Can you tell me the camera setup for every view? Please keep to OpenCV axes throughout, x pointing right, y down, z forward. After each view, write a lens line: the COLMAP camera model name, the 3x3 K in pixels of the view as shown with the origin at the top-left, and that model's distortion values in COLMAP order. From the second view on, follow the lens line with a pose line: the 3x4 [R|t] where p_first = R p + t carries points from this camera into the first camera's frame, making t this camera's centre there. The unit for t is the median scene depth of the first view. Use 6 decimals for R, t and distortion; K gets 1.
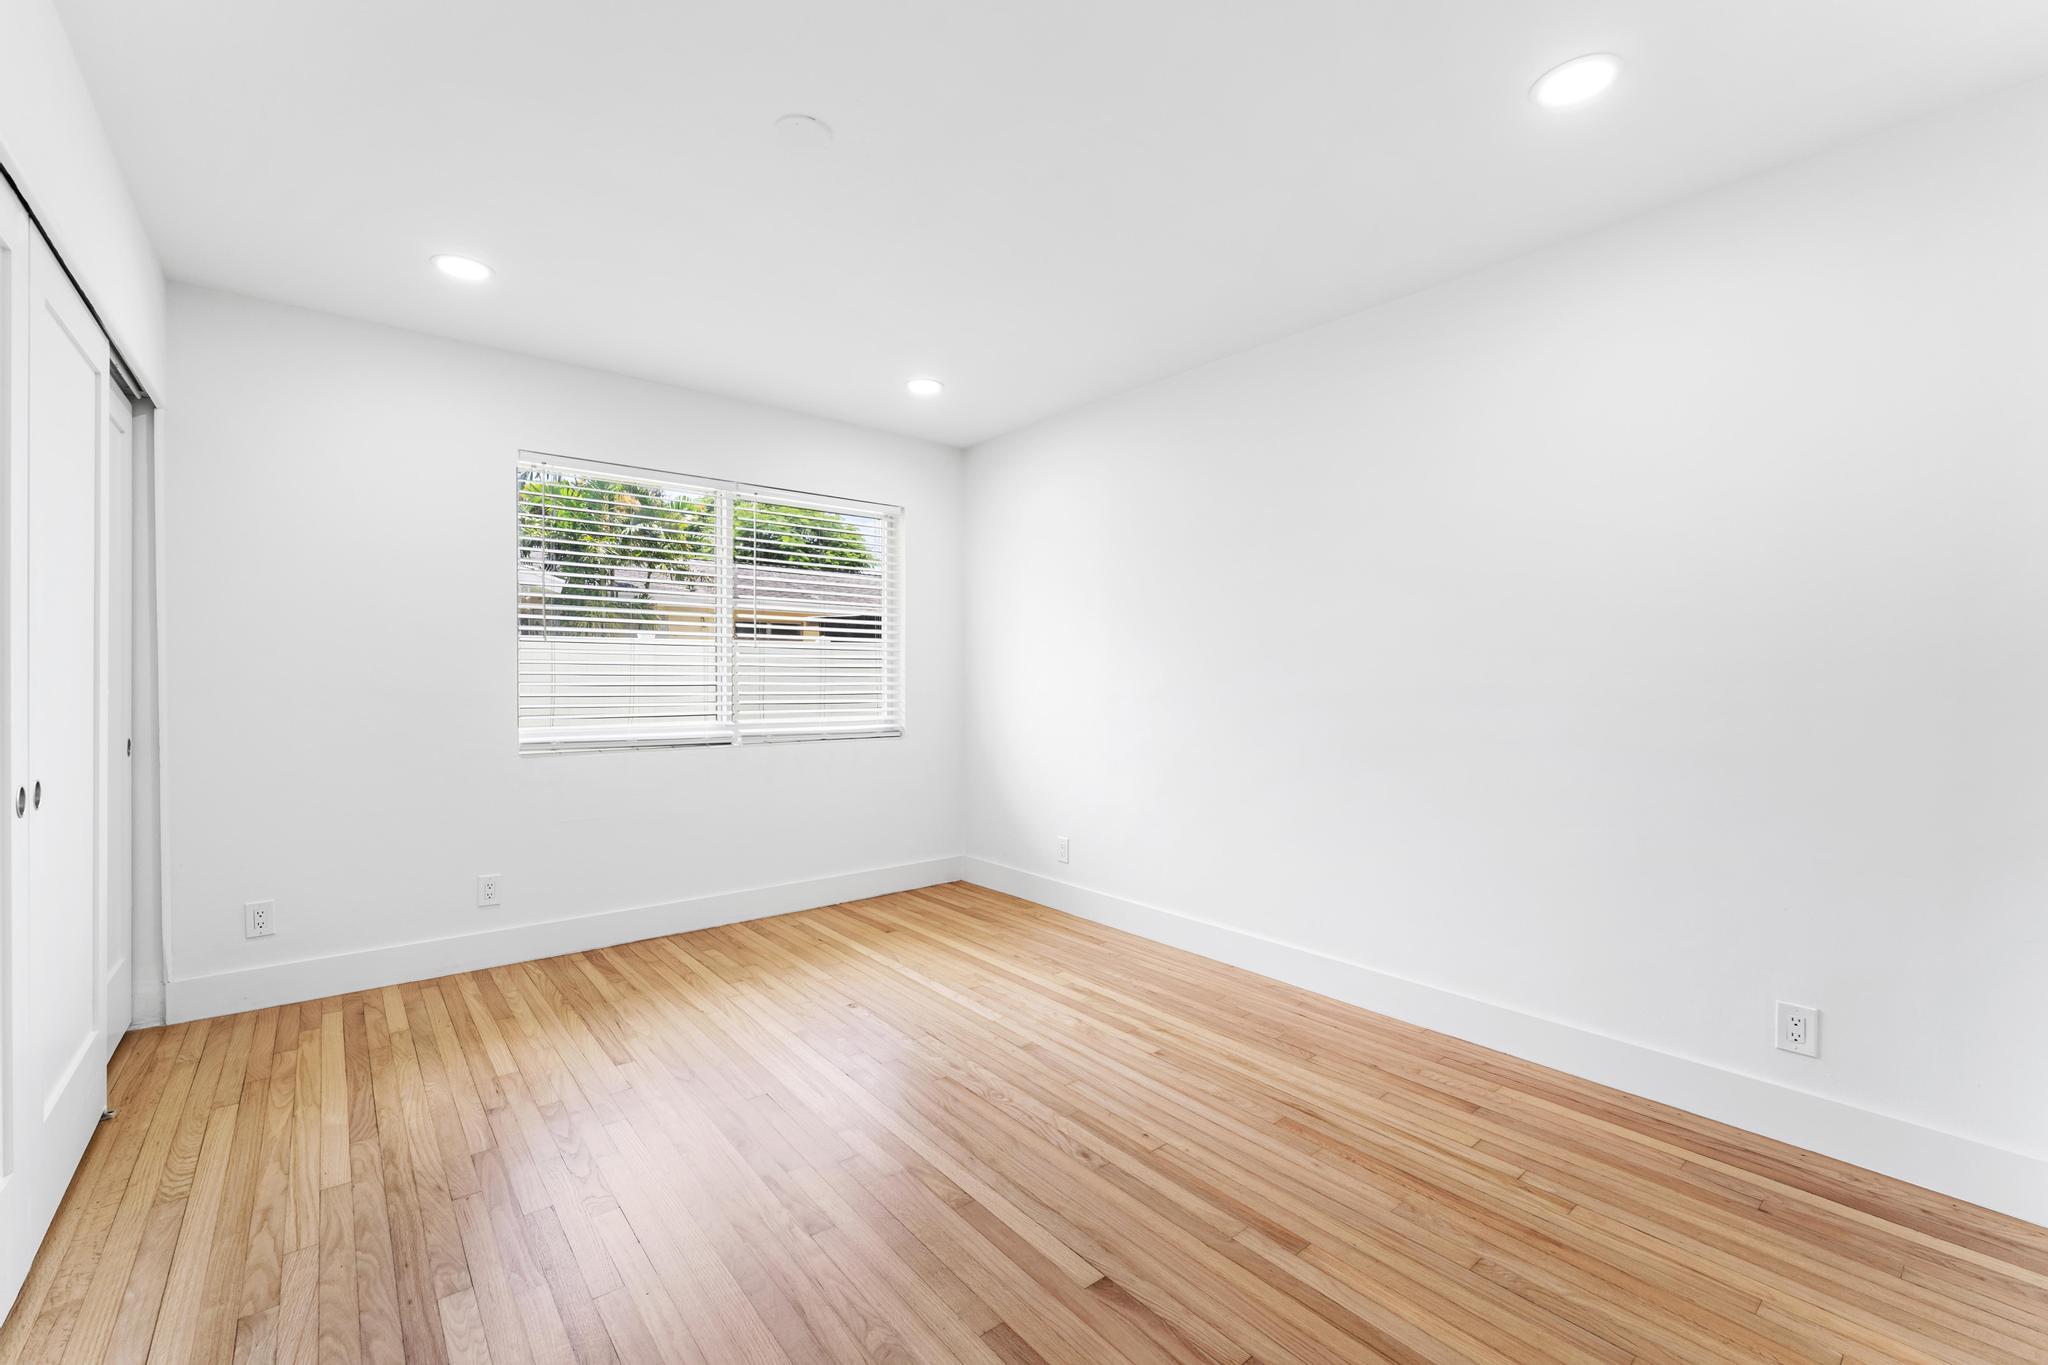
lens RADIAL K [[865.7, 0, 1024.0], [0, 865.7, 682.5], [0, 0, 1]] dist [0.000390, 0.000003]
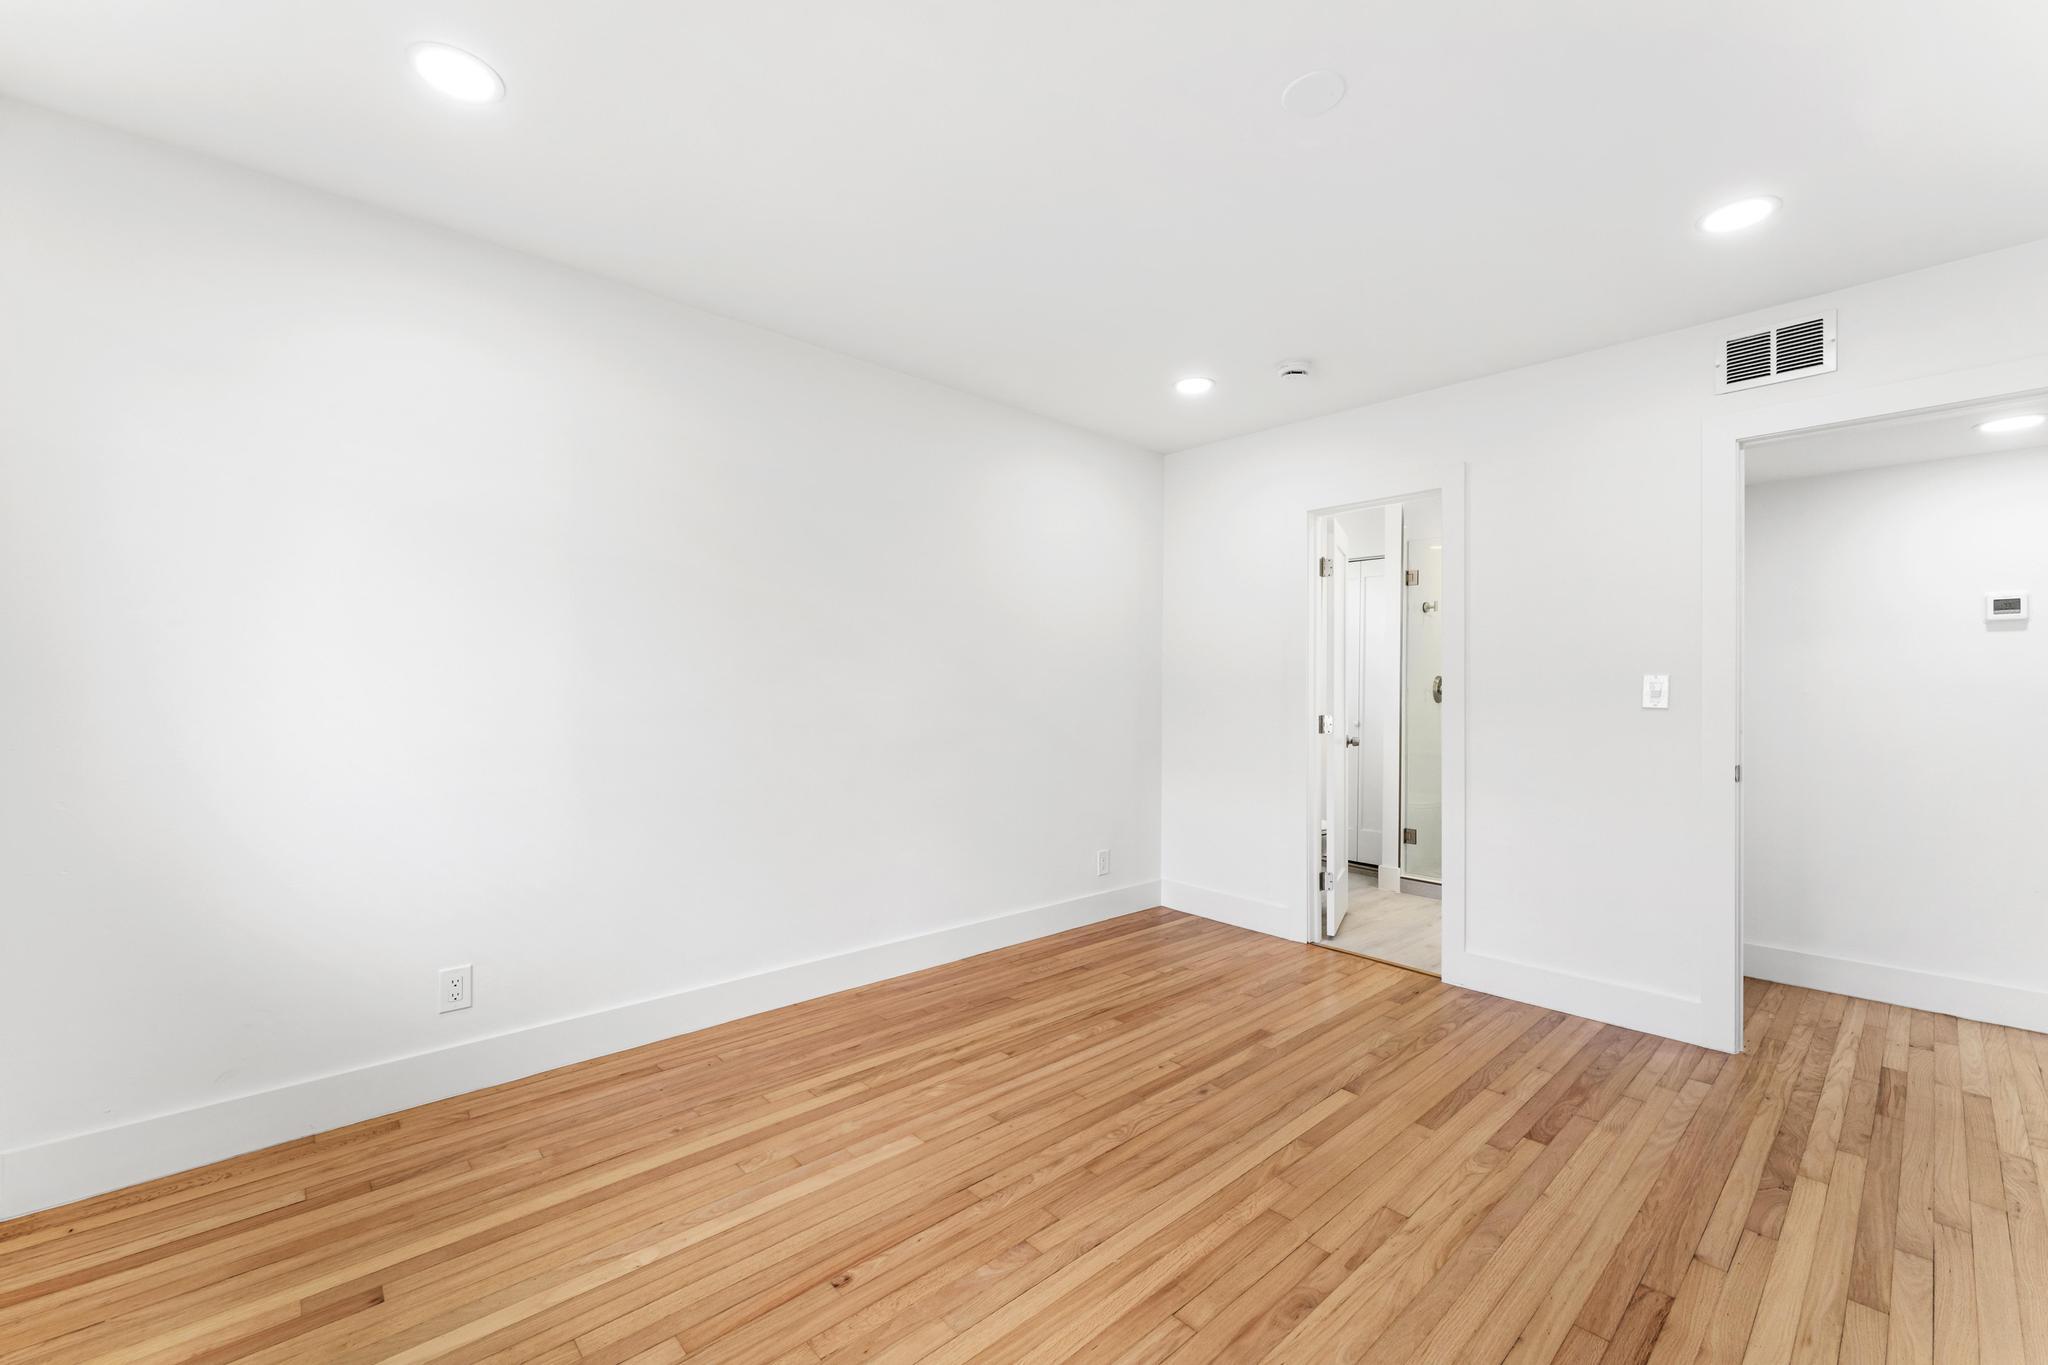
lens RADIAL K [[831.5, 0, 1018.3], [0, 831.5, 686.7], [0, 0, 1]] dist [0.004295, 0.000239]
pose [[-0.055779, -0.001273, 0.998442, -0.802232], [-0.002448, 0.999996, 0.001138, -0.017070], [-0.998440, -0.002381, -0.055782, 0.984041]]
